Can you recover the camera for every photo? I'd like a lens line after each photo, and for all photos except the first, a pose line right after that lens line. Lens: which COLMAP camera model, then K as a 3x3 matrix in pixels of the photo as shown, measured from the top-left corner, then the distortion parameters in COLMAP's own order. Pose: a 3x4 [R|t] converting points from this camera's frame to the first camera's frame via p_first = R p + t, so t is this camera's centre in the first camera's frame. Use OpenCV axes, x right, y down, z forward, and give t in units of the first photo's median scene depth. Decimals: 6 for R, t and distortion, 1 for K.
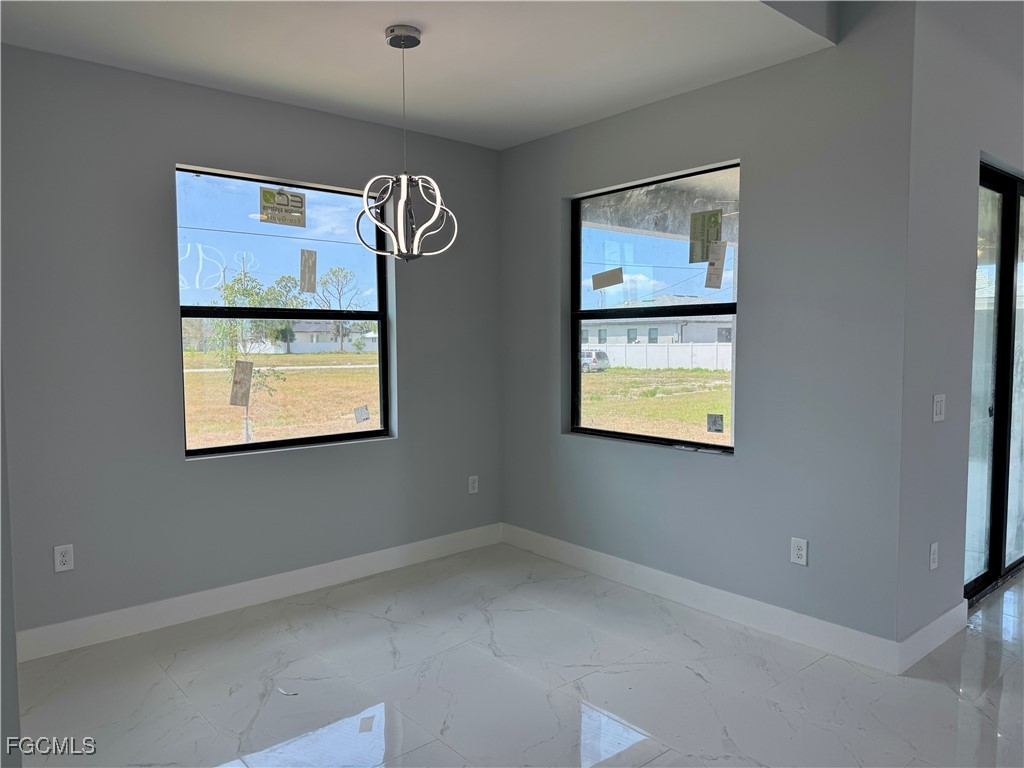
lens RADIAL K [[738.1, 0, 512.0], [0, 738.1, 384.0], [0, 0, 1]] dist [-0.005467, -0.001480]
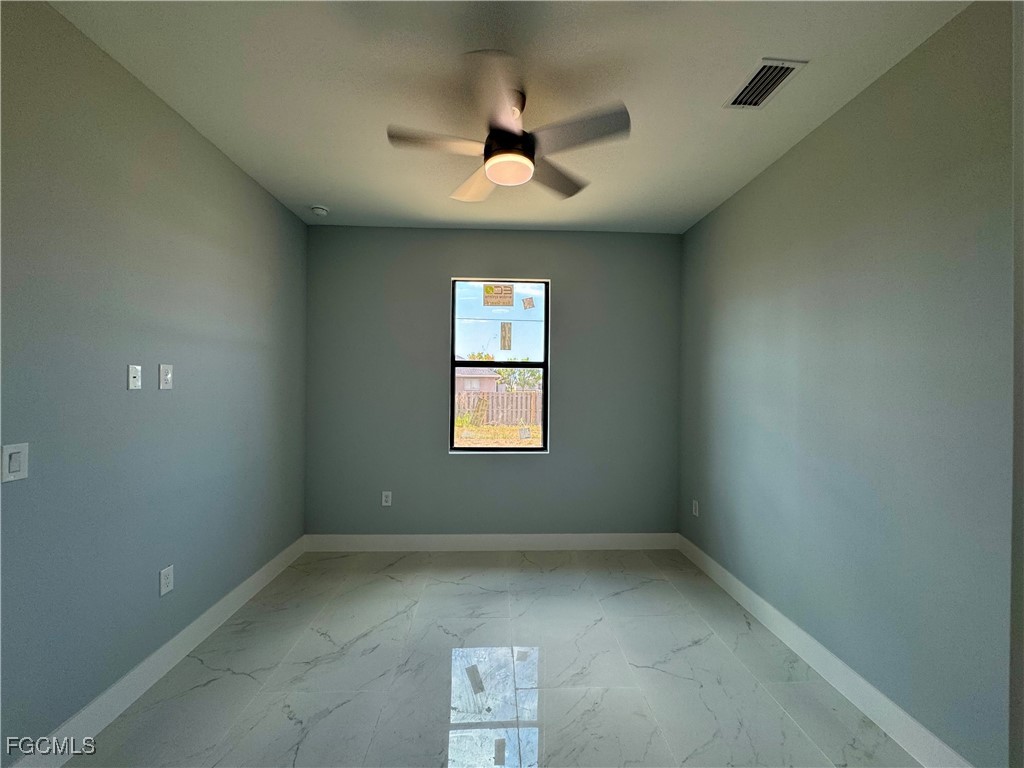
lens RADIAL K [[459.9, 0, 512.0], [0, 459.9, 384.0], [0, 0, 1]] dist [0.000919, 0.000088]
pose [[0.774364, 0.022415, -0.632343, 0.324831], [-0.056947, 0.997785, -0.034368, -0.023146], [0.630172, 0.062623, 0.773926, 0.285948]]
